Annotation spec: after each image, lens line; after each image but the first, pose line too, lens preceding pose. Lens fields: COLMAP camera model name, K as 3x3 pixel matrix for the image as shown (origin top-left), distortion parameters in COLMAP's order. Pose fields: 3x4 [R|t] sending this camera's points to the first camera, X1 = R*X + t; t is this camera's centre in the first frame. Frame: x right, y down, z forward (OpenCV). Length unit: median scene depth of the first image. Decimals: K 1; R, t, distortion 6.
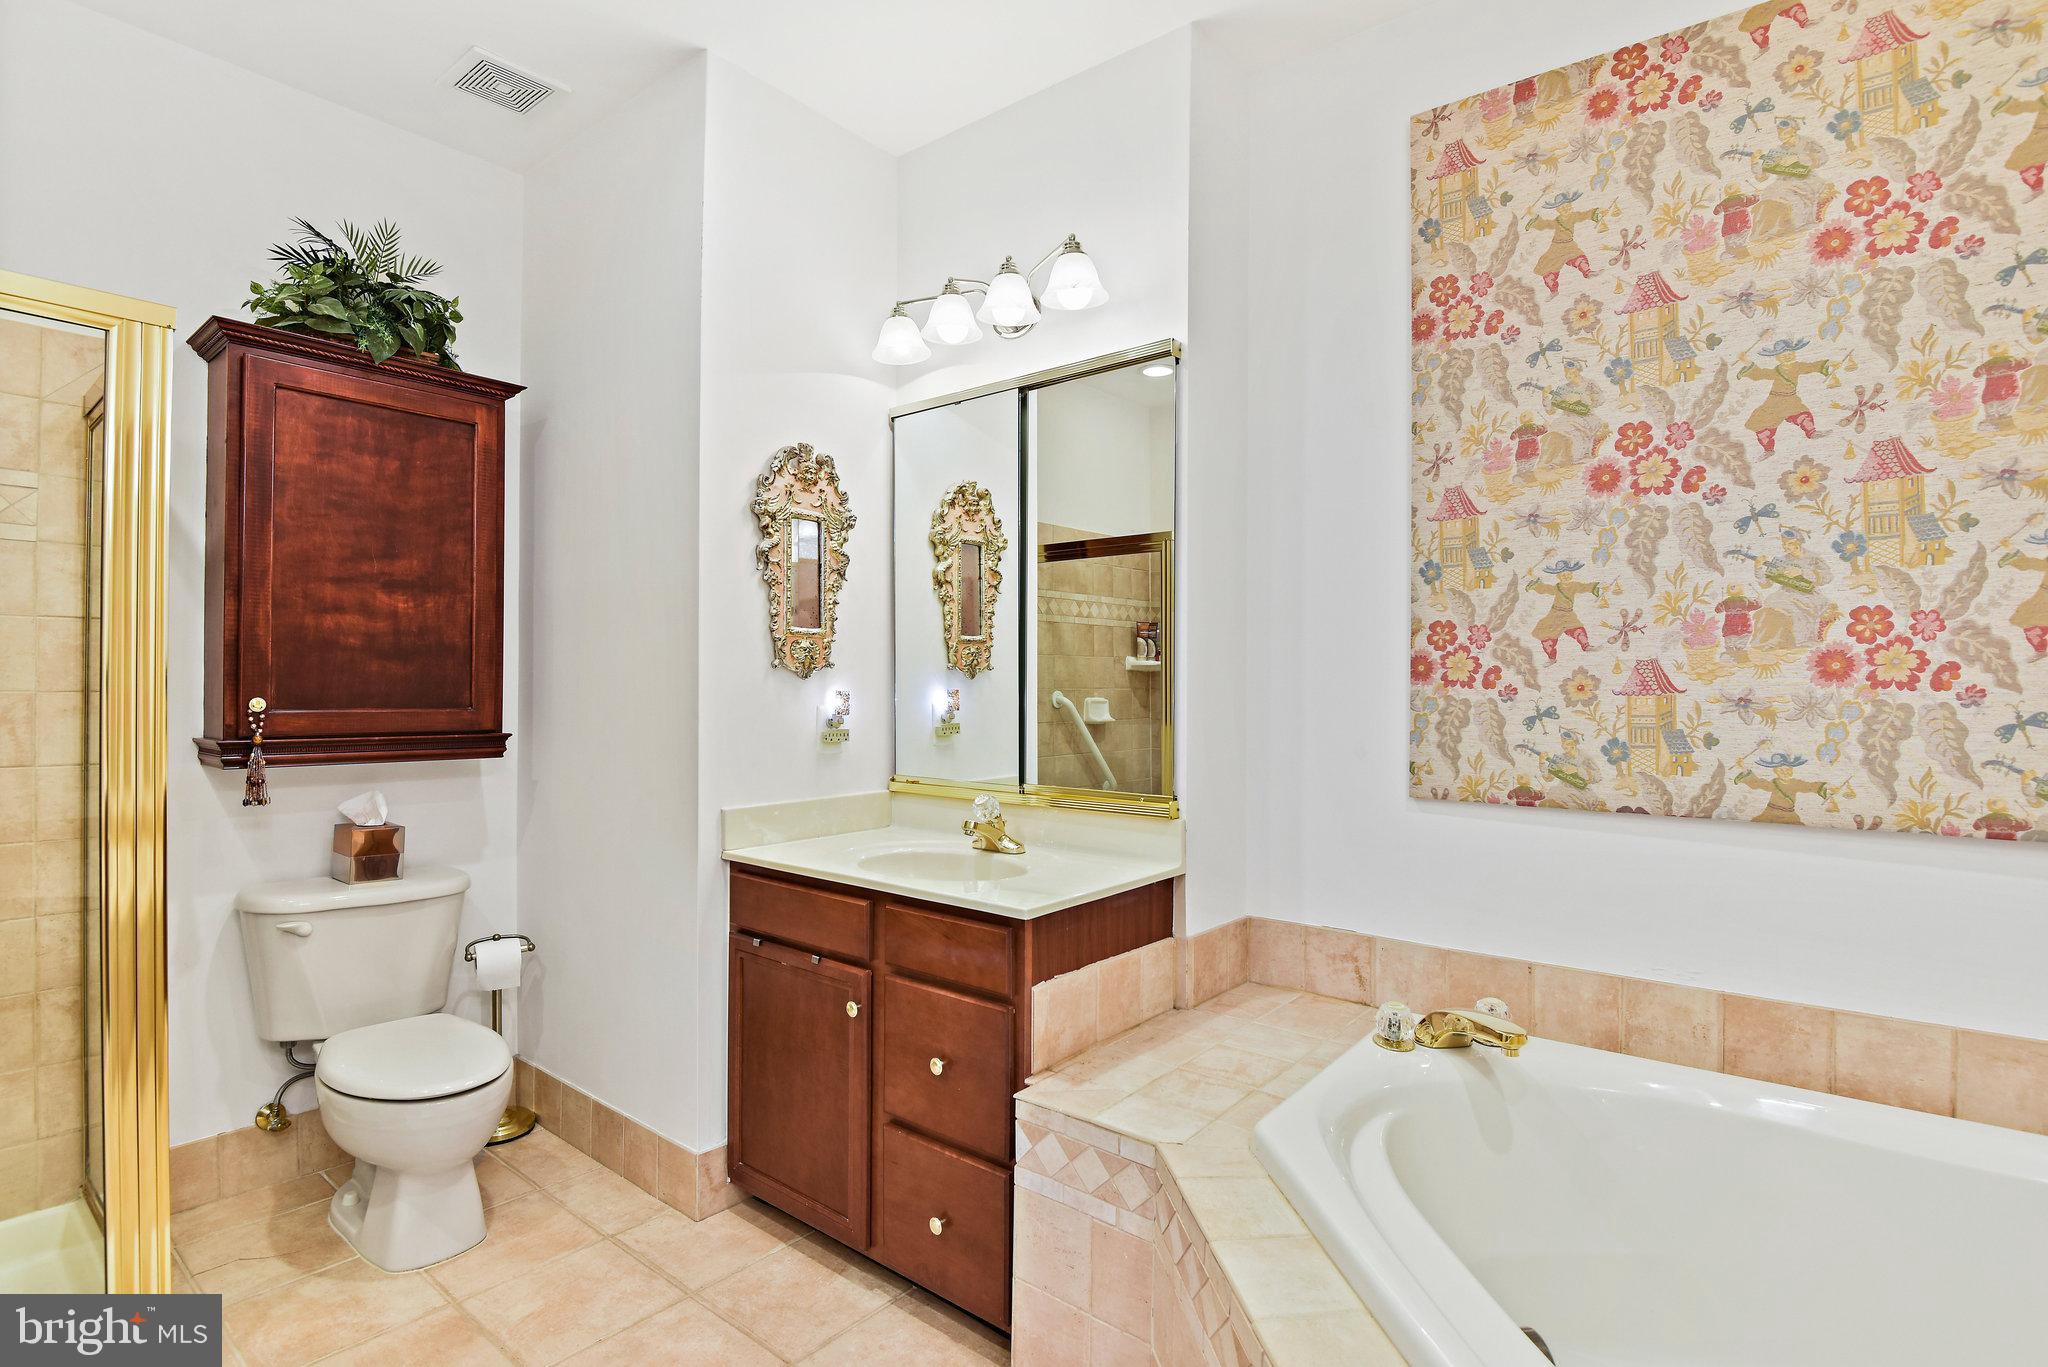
lens RADIAL K [[994.2, 0, 1037.1], [0, 994.2, 687.2], [0, 0, 1]] dist [-0.011505, -0.006203]
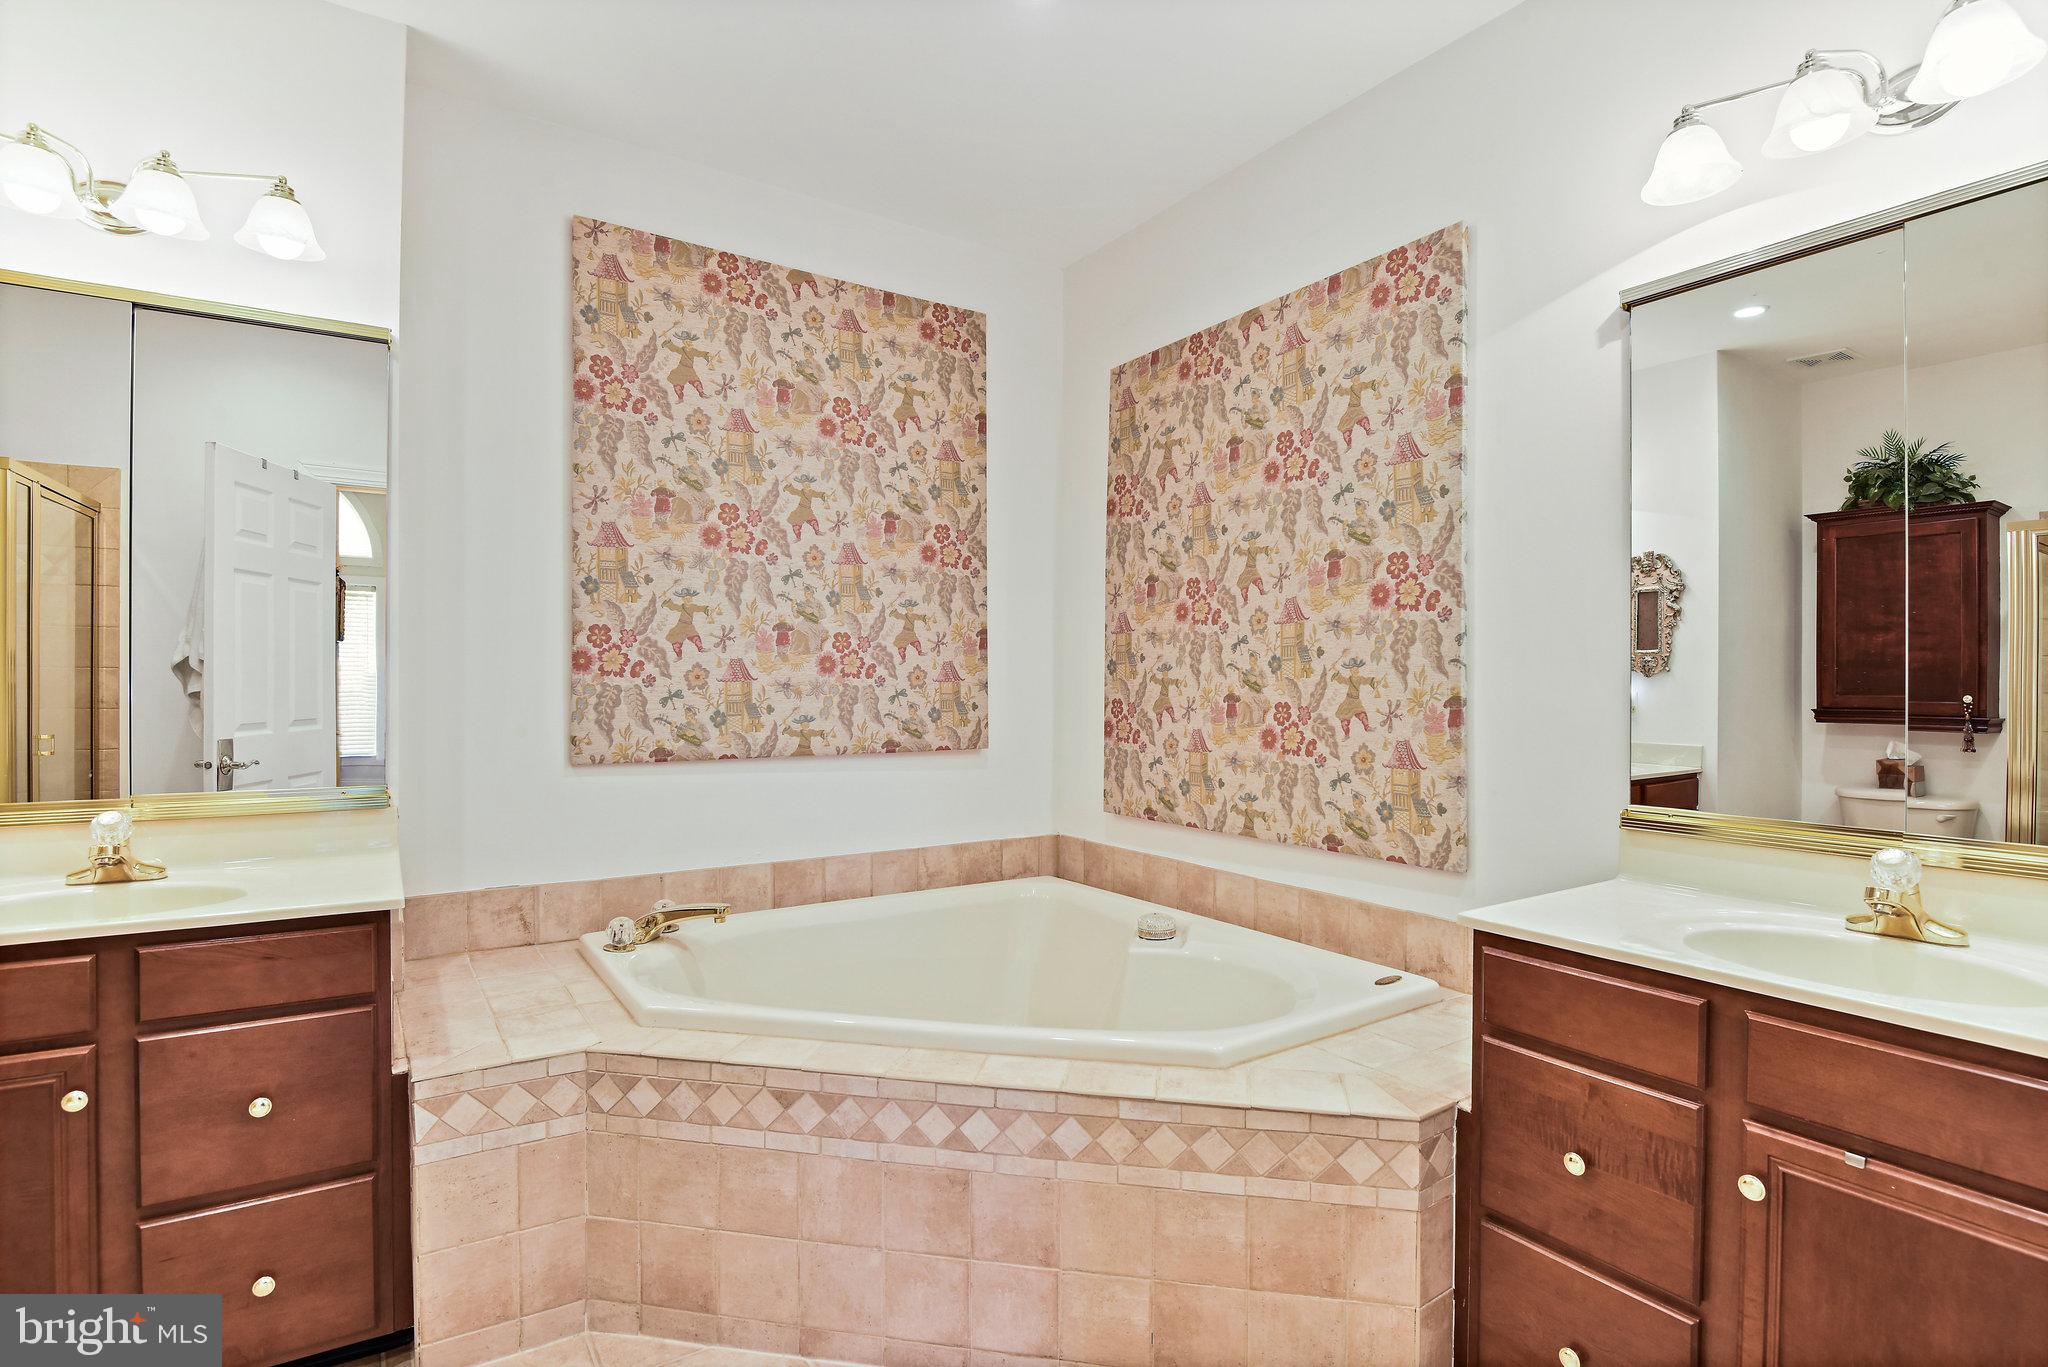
lens RADIAL K [[994.2, 0, 1022.3], [0, 994.2, 687.8], [0, 0, 1]] dist [-0.011505, -0.006203]
pose [[0.310573, -0.010541, 0.950491, -0.686117], [-0.002073, 0.999929, 0.011767, -0.001418], [-0.950547, -0.005625, 0.310529, 0.086142]]
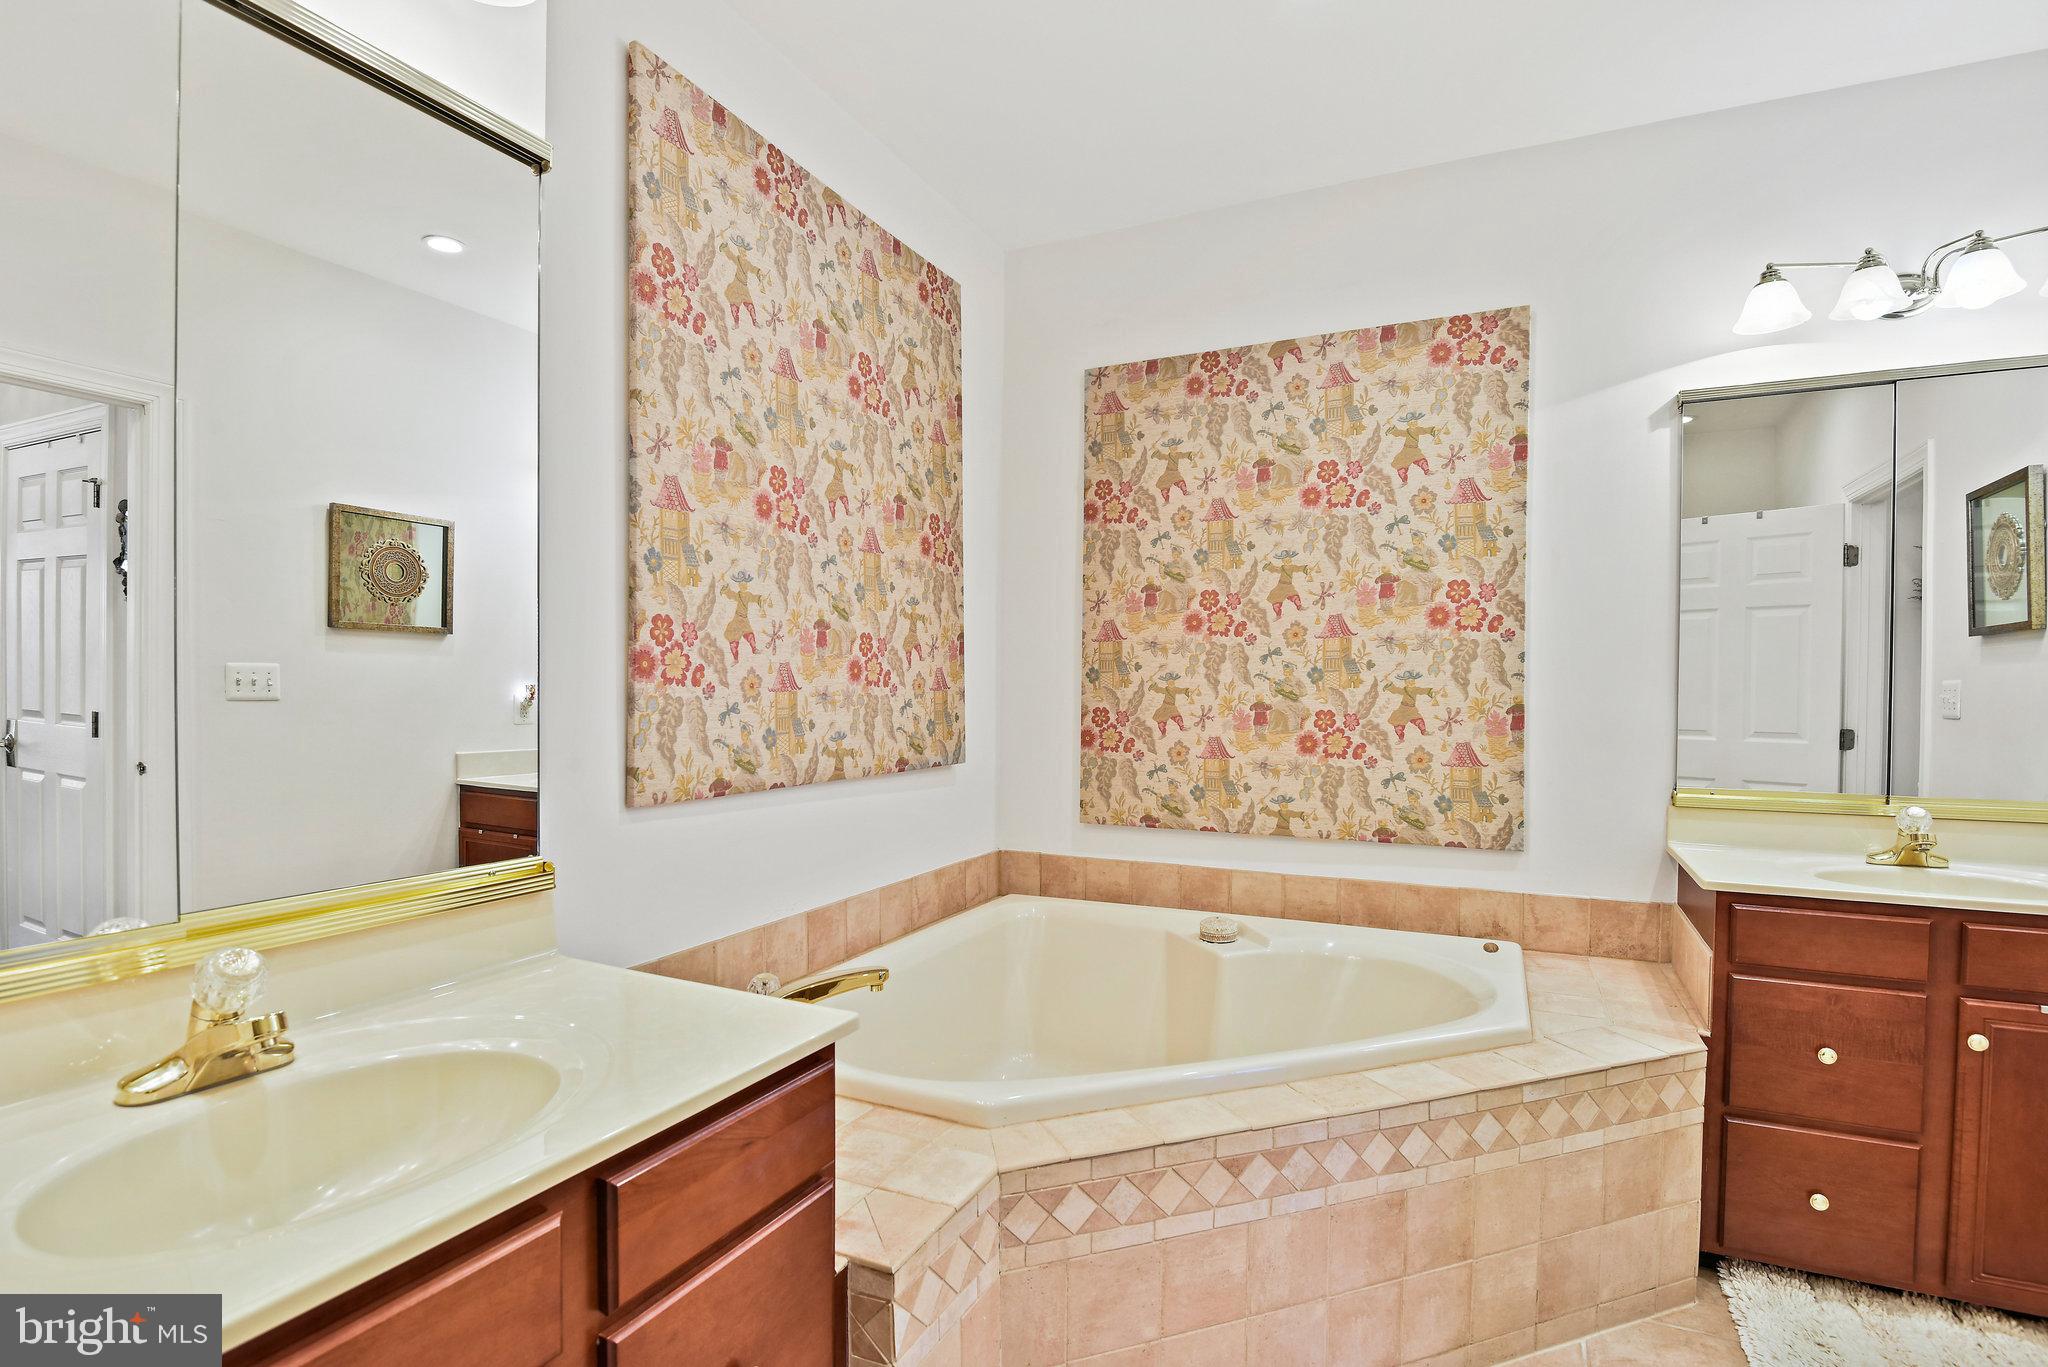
lens RADIAL K [[994.2, 0, 1017.3], [0, 994.2, 712.0], [0, 0, 1]] dist [-0.011505, -0.006203]
pose [[-0.218745, -0.032221, 0.975250, -0.627881], [-0.006951, 0.999481, 0.031463, -0.007035], [-0.975757, 0.000103, -0.218855, 0.936875]]
